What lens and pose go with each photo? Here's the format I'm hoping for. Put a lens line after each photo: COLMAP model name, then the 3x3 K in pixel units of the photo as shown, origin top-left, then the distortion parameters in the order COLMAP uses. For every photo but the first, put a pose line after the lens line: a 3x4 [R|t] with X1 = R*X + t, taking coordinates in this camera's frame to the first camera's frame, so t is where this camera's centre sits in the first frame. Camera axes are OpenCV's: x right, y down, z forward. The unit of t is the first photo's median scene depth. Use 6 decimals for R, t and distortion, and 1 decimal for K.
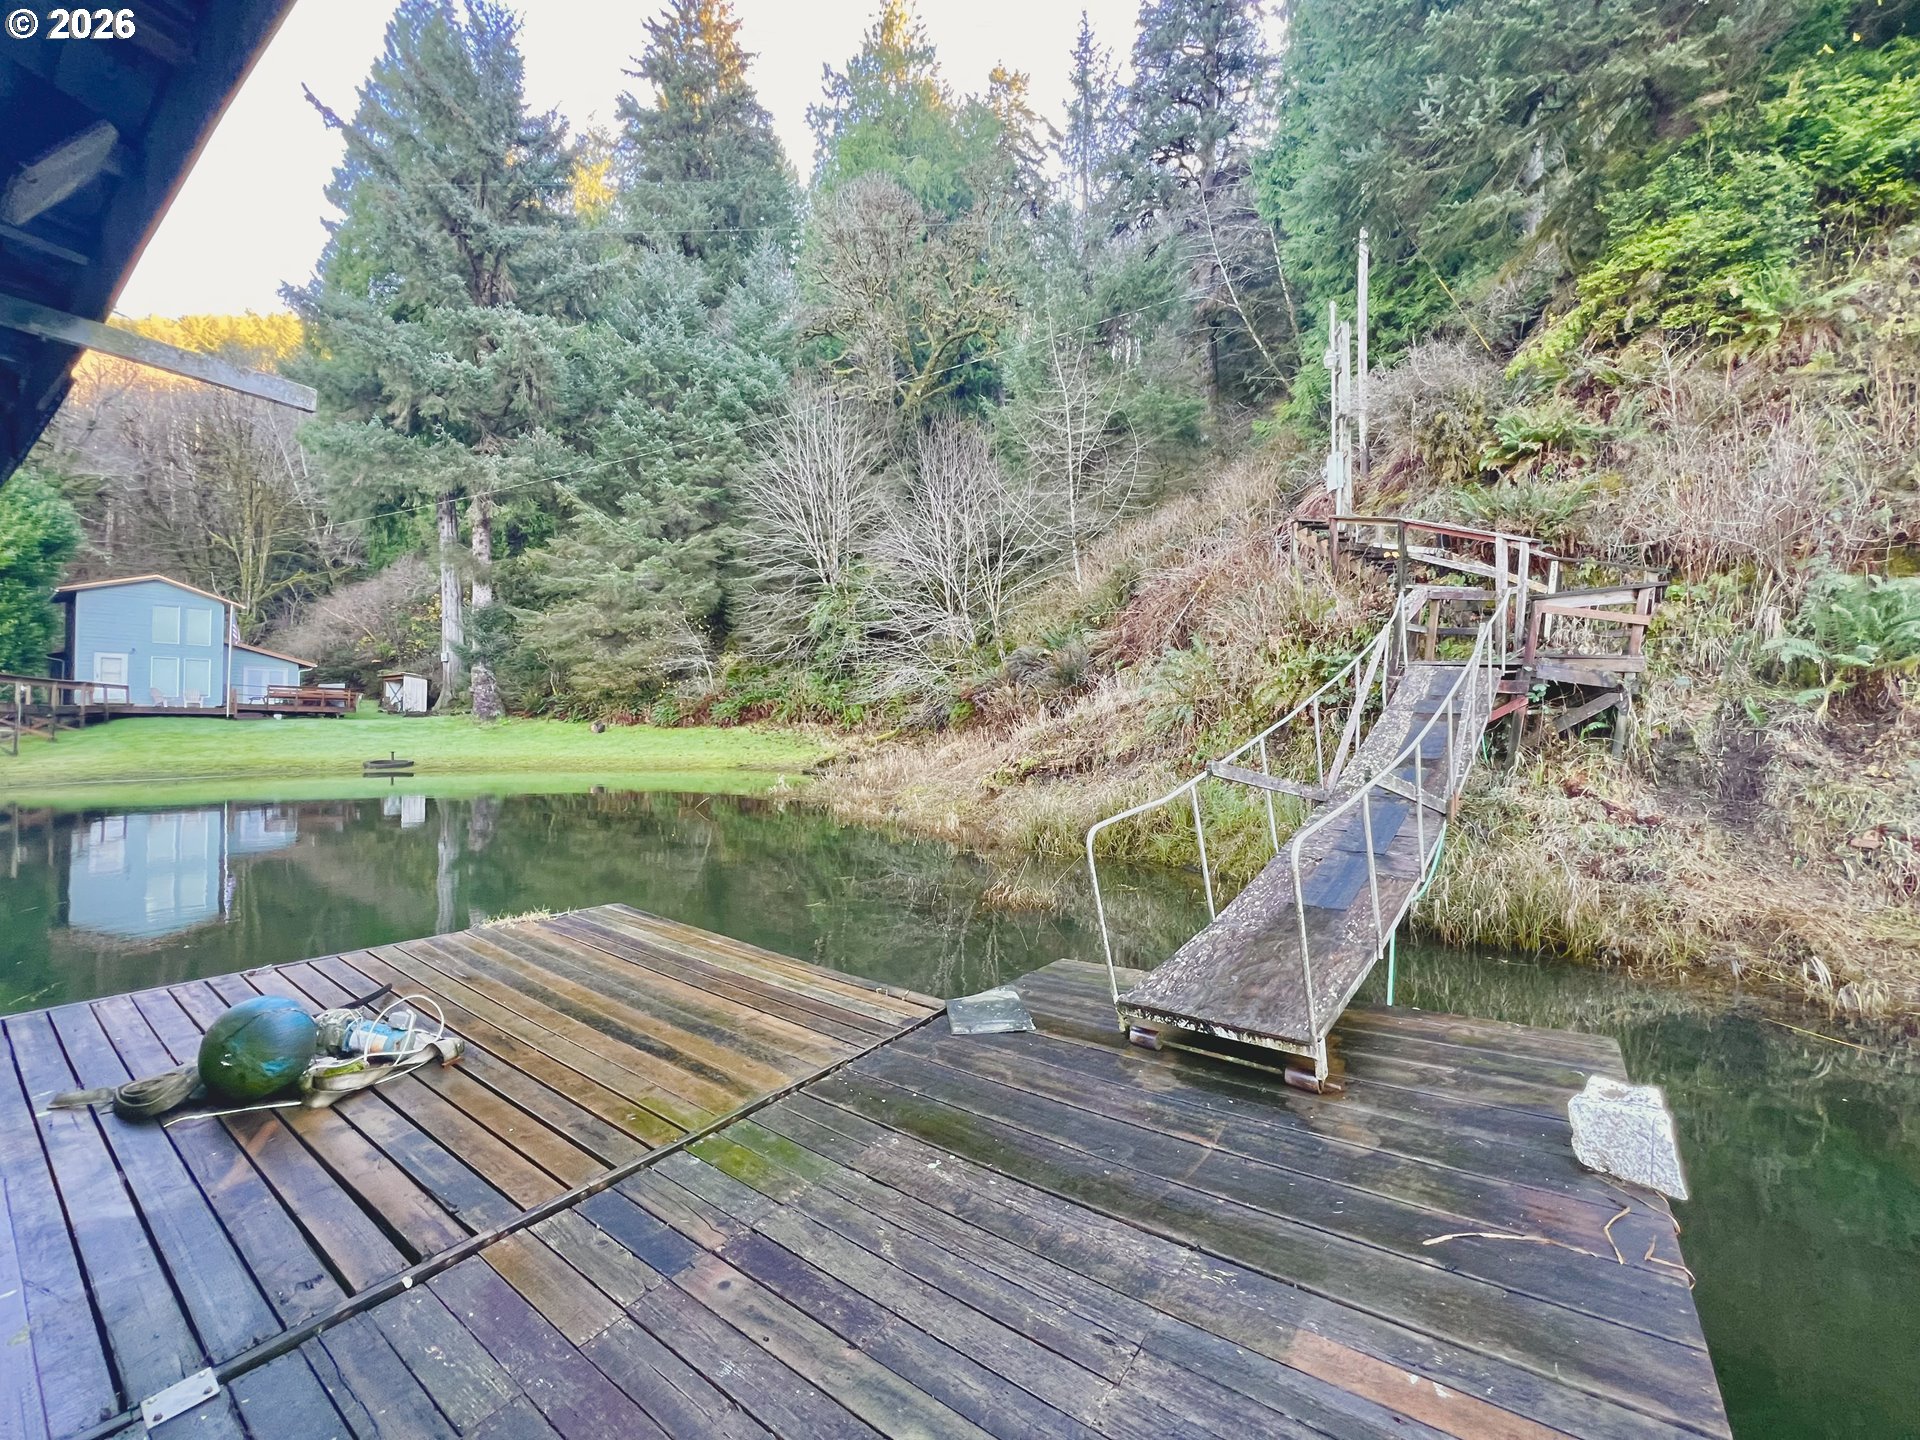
lens RADIAL K [[765.7, 0, 957.8], [0, 765.7, 717.1], [0, 0, 1]] dist [-0.003118, 0.000108]
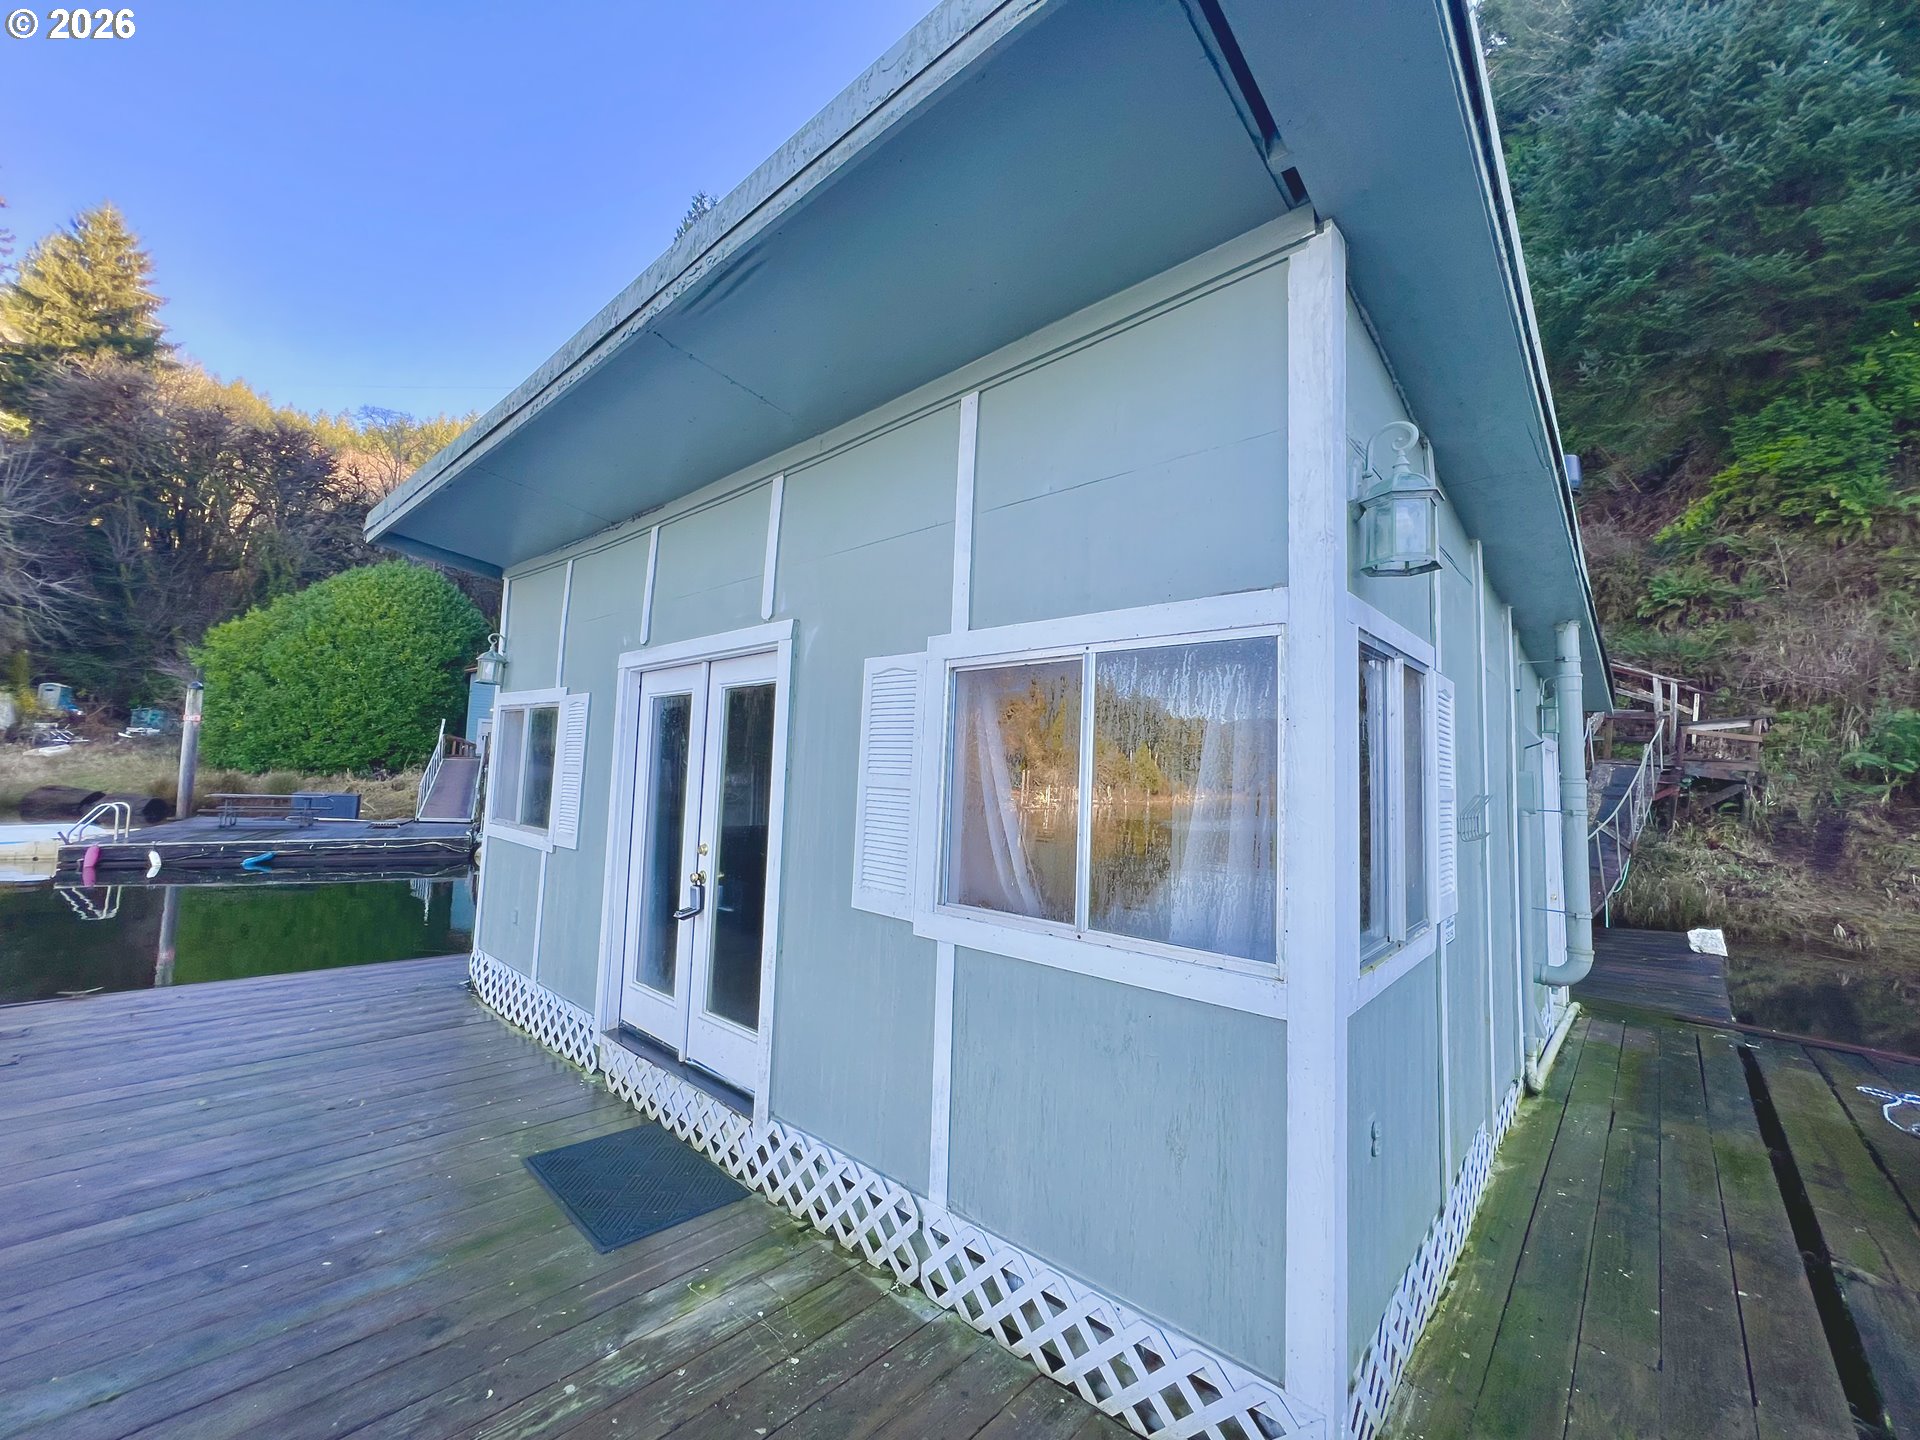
lens RADIAL K [[765.7, 0, 957.8], [0, 765.7, 717.1], [0, 0, 1]] dist [-0.003118, 0.000108]
pose [[0.991365, 0.009975, -0.130751, -0.475283], [-0.019933, 0.996979, -0.075075, -0.017363], [0.129607, 0.077032, 0.988569, -0.687007]]
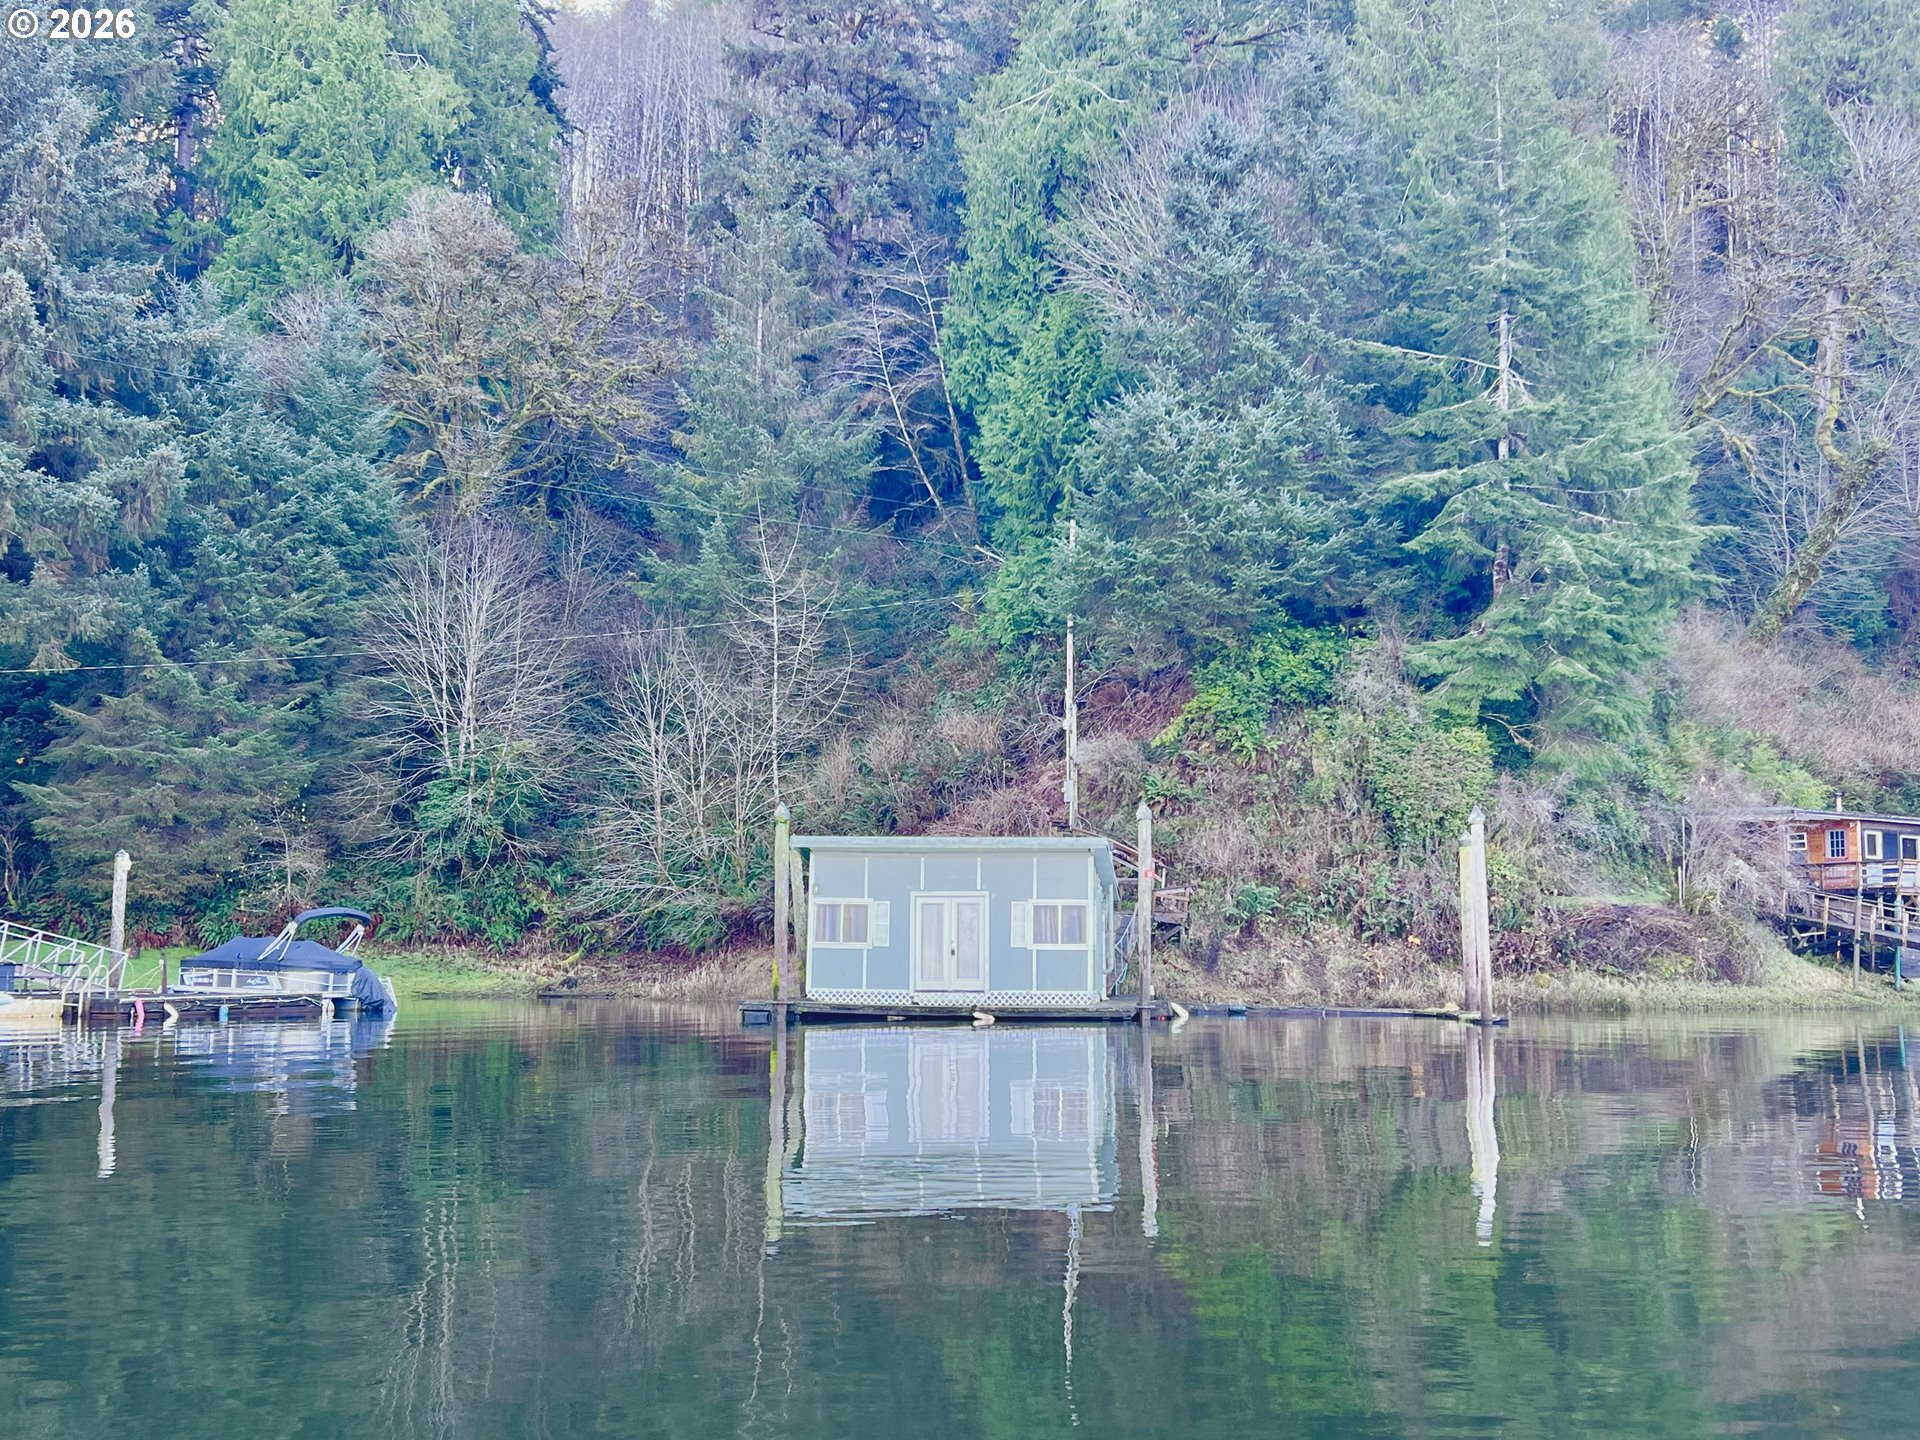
lens RADIAL K [[2004.6, 0, 960.0], [0, 2004.6, 720.0], [0, 0, 1]] dist [0.131484, 0.001117]
pose [[0.881505, 0.055319, 0.468923, -2.795139], [-0.002856, 0.993720, -0.111860, 0.036265], [-0.472166, 0.097266, 0.876127, -4.315080]]
